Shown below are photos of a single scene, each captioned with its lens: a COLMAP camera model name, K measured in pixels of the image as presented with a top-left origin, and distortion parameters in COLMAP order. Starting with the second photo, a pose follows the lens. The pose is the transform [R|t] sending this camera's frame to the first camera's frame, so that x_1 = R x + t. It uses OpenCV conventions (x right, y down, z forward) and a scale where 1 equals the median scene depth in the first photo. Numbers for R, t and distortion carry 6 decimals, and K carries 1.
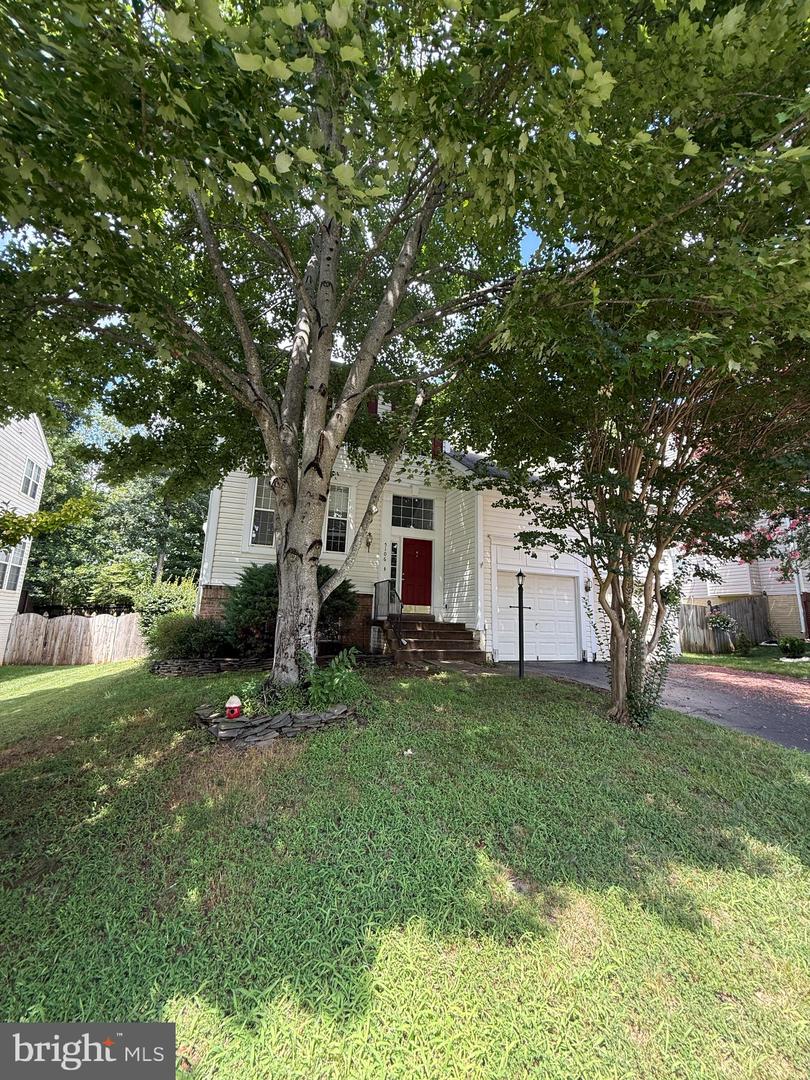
lens RADIAL K [[432.8, 0, 407.2], [0, 432.8, 542.4], [0, 0, 1]] dist [-0.000226, -0.000185]
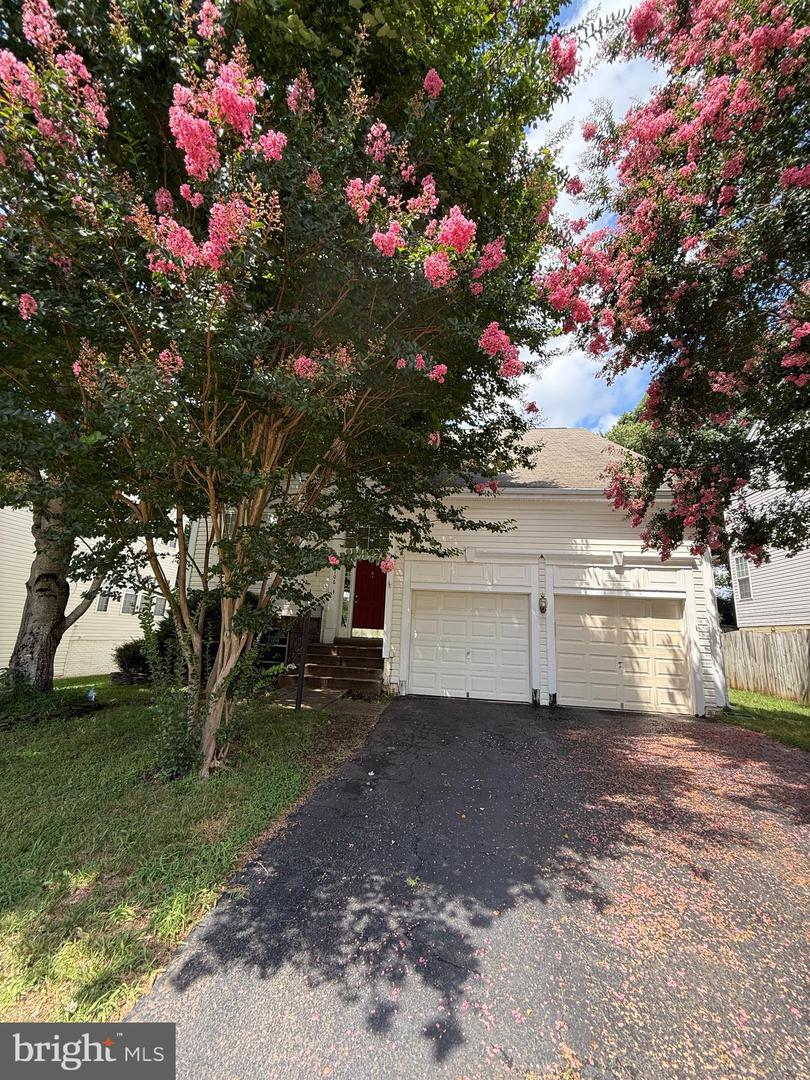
lens RADIAL K [[432.8, 0, 406.1], [0, 432.8, 537.2], [0, 0, 1]] dist [-0.000226, -0.000185]
pose [[0.878574, -0.091212, -0.468815, 0.592620], [0.063447, 0.995184, -0.074721, 0.021603], [0.473373, 0.035903, 0.880130, 0.199871]]
